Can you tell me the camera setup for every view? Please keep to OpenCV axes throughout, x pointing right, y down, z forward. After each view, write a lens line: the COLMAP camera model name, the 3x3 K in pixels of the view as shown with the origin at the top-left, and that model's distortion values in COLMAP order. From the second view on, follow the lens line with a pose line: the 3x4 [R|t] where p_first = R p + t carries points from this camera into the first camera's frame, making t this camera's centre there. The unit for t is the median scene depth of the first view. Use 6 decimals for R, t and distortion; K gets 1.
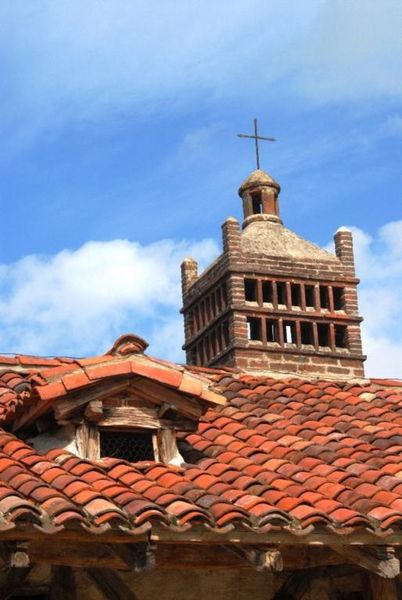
lens RADIAL K [[1866.7, 0, 201.0], [0, 1866.7, 299.9], [0, 0, 1]] dist [-0.124621, -0.709137]
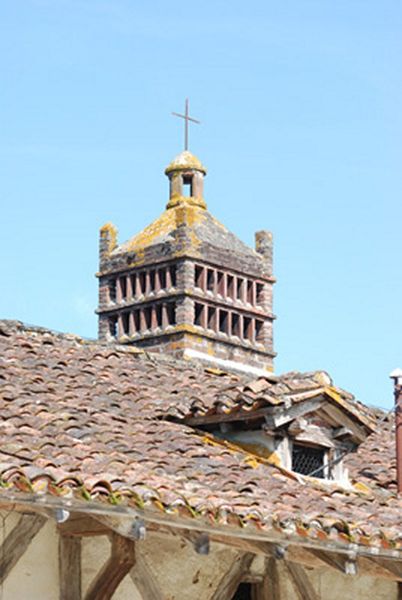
lens RADIAL K [[2405.1, 0, 200.6], [0, 2405.1, 299.9], [0, 0, 1]] dist [0.251113, 3.048974]
pose [[0.900205, 0.162215, 0.404126, -0.585230], [-0.194739, 0.980022, 0.040409, -0.053793], [-0.389498, -0.115076, 0.913810, -0.270485]]
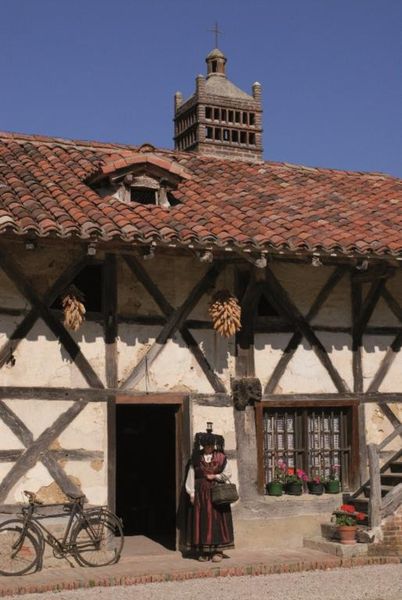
lens RADIAL K [[1009.9, 0, 201.1], [0, 1009.9, 301.2], [0, 0, 1]] dist [-0.001537, 0.032090]
pose [[0.998144, 0.055110, 0.025918, 0.002214], [-0.059349, 0.975673, 0.211046, -0.041211], [-0.013657, -0.212193, 0.977132, -0.115176]]
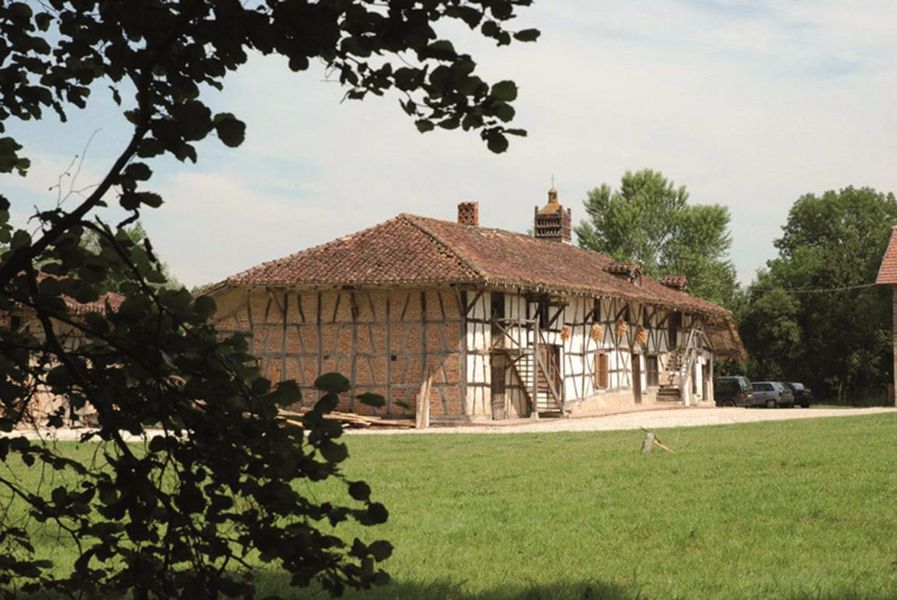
lens RADIAL K [[1853.7, 0, 448.4], [0, 1853.7, 300.0], [0, 0, 1]] dist [0.021232, 0.173912]
pose [[0.674792, 0.094593, 0.731920, -3.818377], [-0.284276, 0.948540, 0.139499, -0.417285], [-0.681060, -0.302200, 0.666958, -2.053396]]
